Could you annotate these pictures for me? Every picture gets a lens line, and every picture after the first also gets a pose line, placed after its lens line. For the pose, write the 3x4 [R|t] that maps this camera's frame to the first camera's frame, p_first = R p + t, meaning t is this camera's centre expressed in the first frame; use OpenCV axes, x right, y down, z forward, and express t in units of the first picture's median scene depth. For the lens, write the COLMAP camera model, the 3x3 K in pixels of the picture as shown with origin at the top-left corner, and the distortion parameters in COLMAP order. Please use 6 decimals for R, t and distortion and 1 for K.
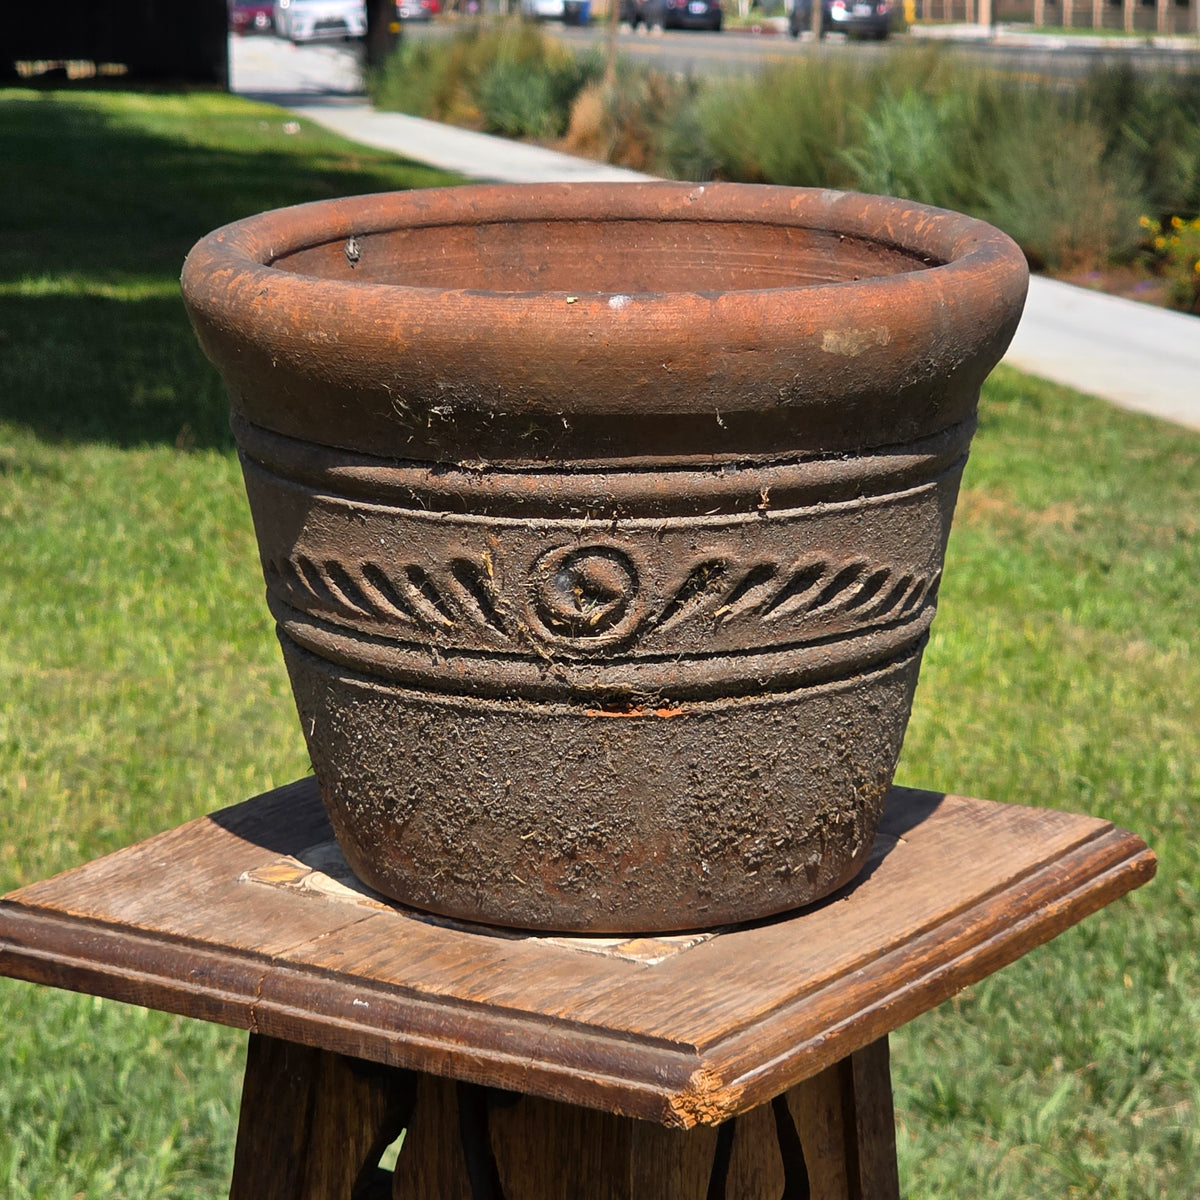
lens RADIAL K [[4105.4, 0, 598.2], [0, 4105.4, 604.3], [0, 0, 1]] dist [-0.142214, 0.000000]
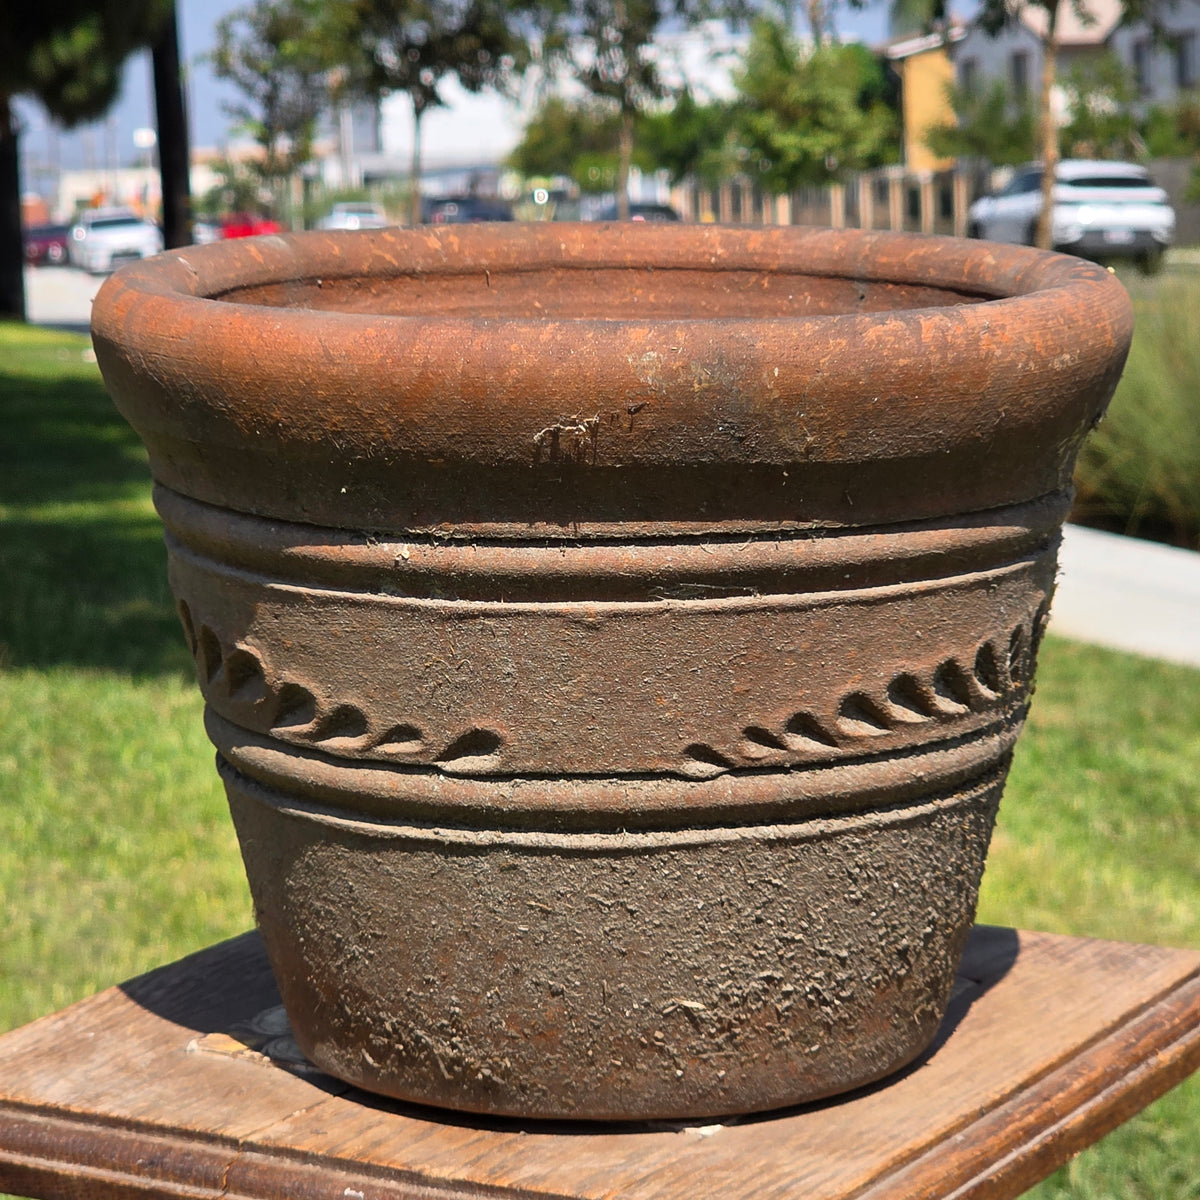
lens RADIAL K [[4105.4, 0, 560.2], [0, 4105.4, 654.2], [0, 0, 1]] dist [-0.142214, 0.000000]
pose [[0.998918, -0.025318, 0.039012, -0.045099], [0.026976, 0.998729, -0.042565, 0.025995], [-0.037885, 0.043571, 0.998332, 0.181447]]
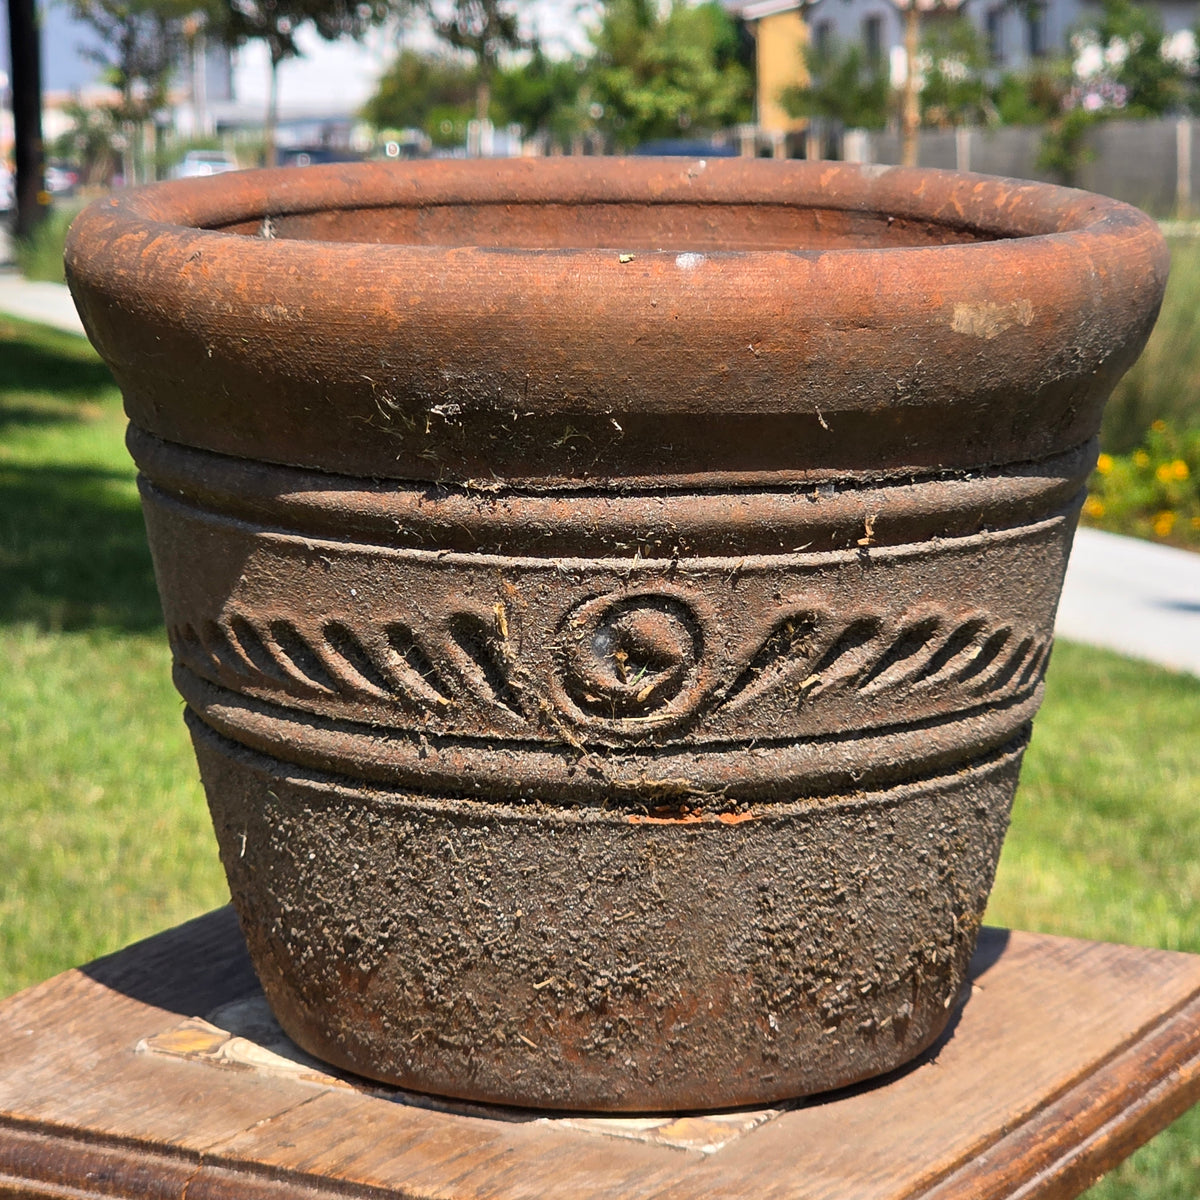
lens RADIAL K [[4105.4, 0, 589.5], [0, 4105.4, 589.8], [0, 0, 1]] dist [-0.142214, 0.000000]
pose [[0.996313, -0.005276, 0.085634, -0.072144], [0.009289, 0.998874, -0.046529, 0.018980], [-0.085292, 0.047152, 0.995240, 0.247990]]
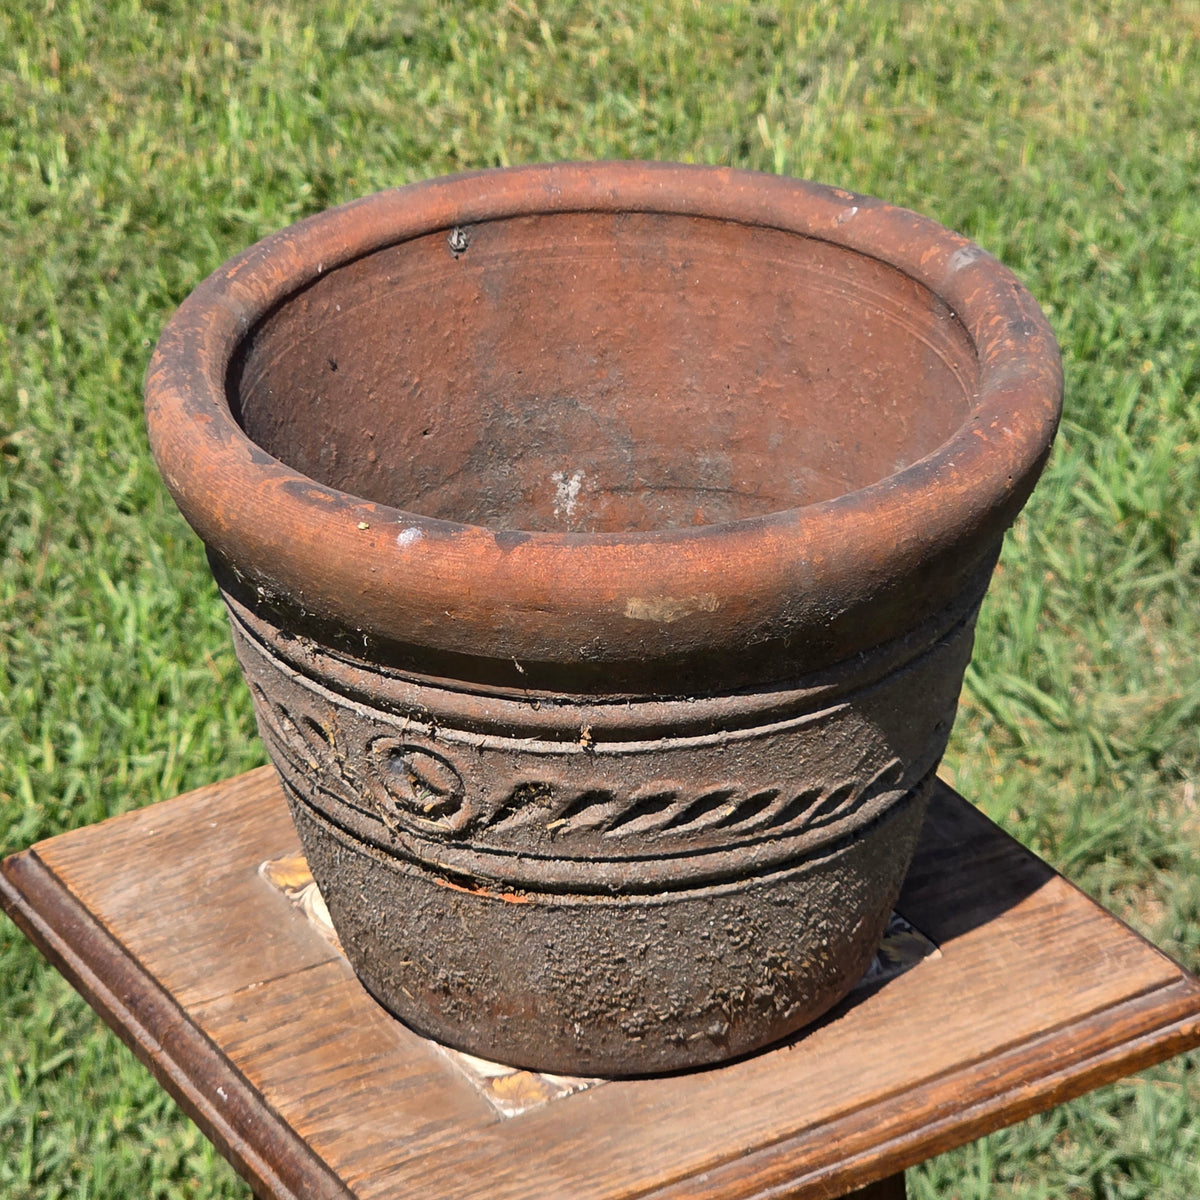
lens RADIAL K [[4105.4, 0, 604.4], [0, 4105.4, 605.3], [0, 0, 1]] dist [-0.142214, 0.000000]
pose [[0.899338, 0.208097, -0.384561, 0.382061], [-0.083804, 0.945218, 0.315501, -0.335394], [0.429149, -0.251514, 0.867509, 0.193133]]
